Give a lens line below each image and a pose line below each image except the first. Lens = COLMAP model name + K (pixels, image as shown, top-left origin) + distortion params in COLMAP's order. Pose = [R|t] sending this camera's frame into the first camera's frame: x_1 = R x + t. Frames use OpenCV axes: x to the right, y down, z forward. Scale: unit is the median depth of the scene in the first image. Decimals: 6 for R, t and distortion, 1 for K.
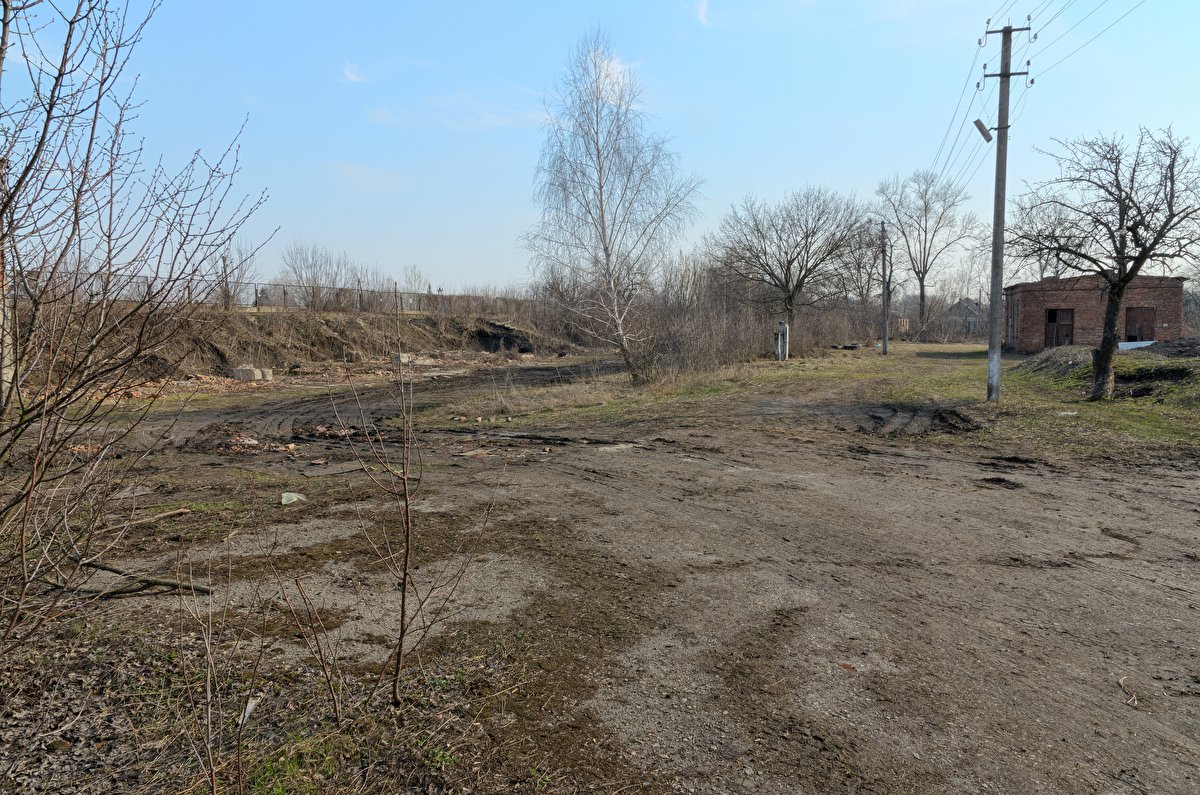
lens RADIAL K [[897.8, 0, 599.6], [0, 897.8, 396.8], [0, 0, 1]] dist [0.013595, -0.031657]
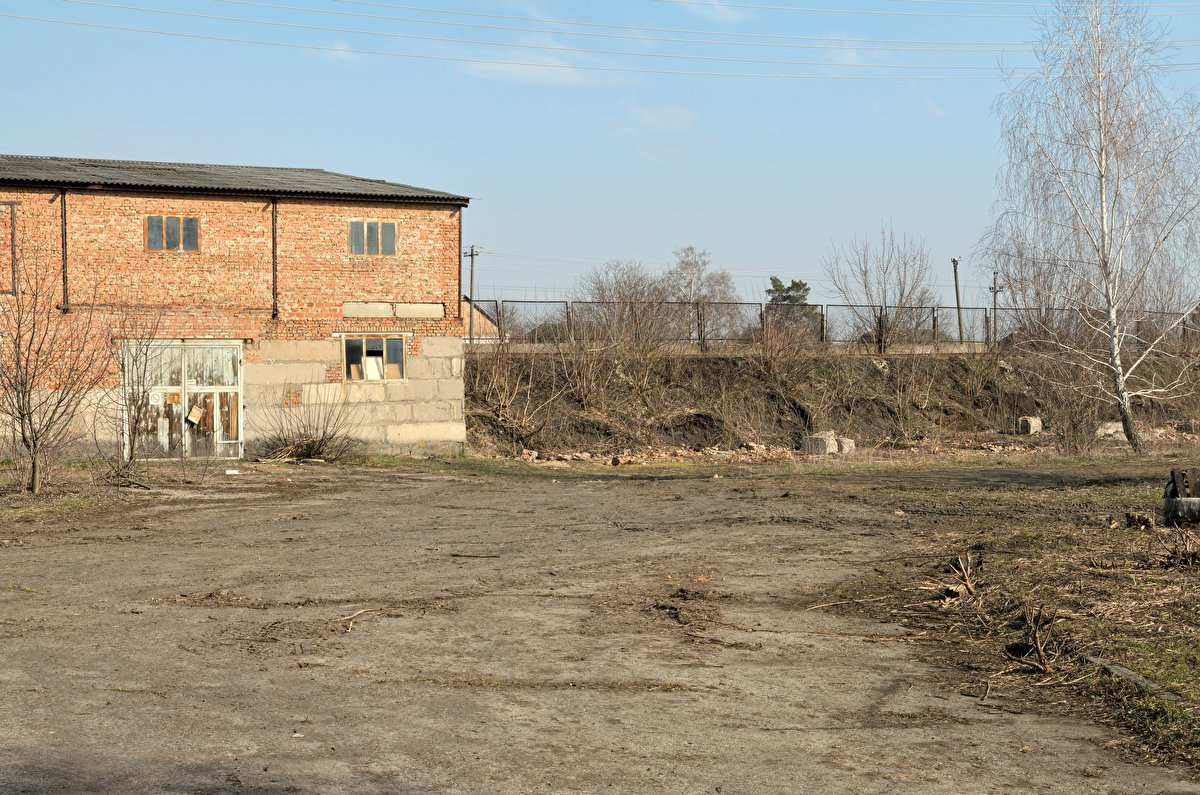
lens RADIAL K [[1912.9, 0, 603.0], [0, 1912.9, 385.2], [0, 0, 1]] dist [-0.010146, 0.000000]
pose [[0.756717, 0.005613, -0.653718, 1.064976], [-0.052387, 0.997268, -0.052079, 0.034076], [0.651640, 0.073656, 0.754944, -0.531351]]
